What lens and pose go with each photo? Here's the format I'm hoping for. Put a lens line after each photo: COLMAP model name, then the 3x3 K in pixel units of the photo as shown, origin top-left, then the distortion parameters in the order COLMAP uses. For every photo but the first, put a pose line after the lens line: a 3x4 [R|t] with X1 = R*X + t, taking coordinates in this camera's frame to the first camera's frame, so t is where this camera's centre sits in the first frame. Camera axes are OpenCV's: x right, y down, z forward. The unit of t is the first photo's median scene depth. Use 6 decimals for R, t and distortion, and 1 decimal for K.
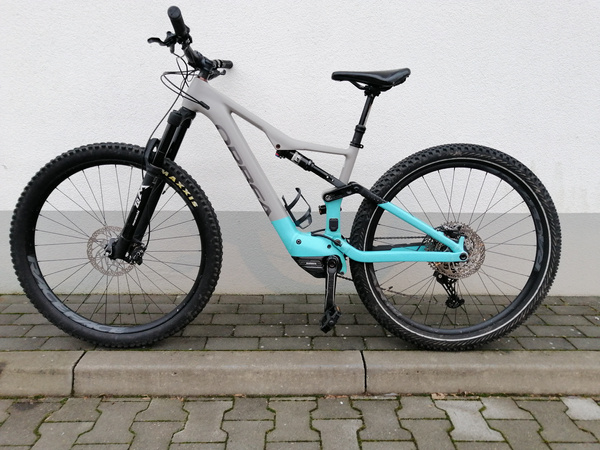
lens RADIAL K [[466.8, 0, 301.9], [0, 466.8, 225.8], [0, 0, 1]] dist [-0.032634, 0.074541]
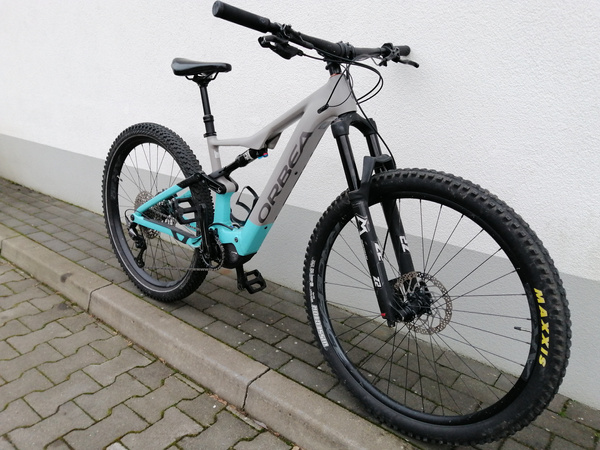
lens RADIAL K [[466.8, 0, 301.9], [0, 466.8, 225.8], [0, 0, 1]] dist [-0.032634, 0.074541]
pose [[0.760928, 0.208949, -0.614272, 0.729625], [-0.177700, 0.977642, 0.112426, -0.132169], [0.624029, 0.023608, 0.781045, 0.330815]]
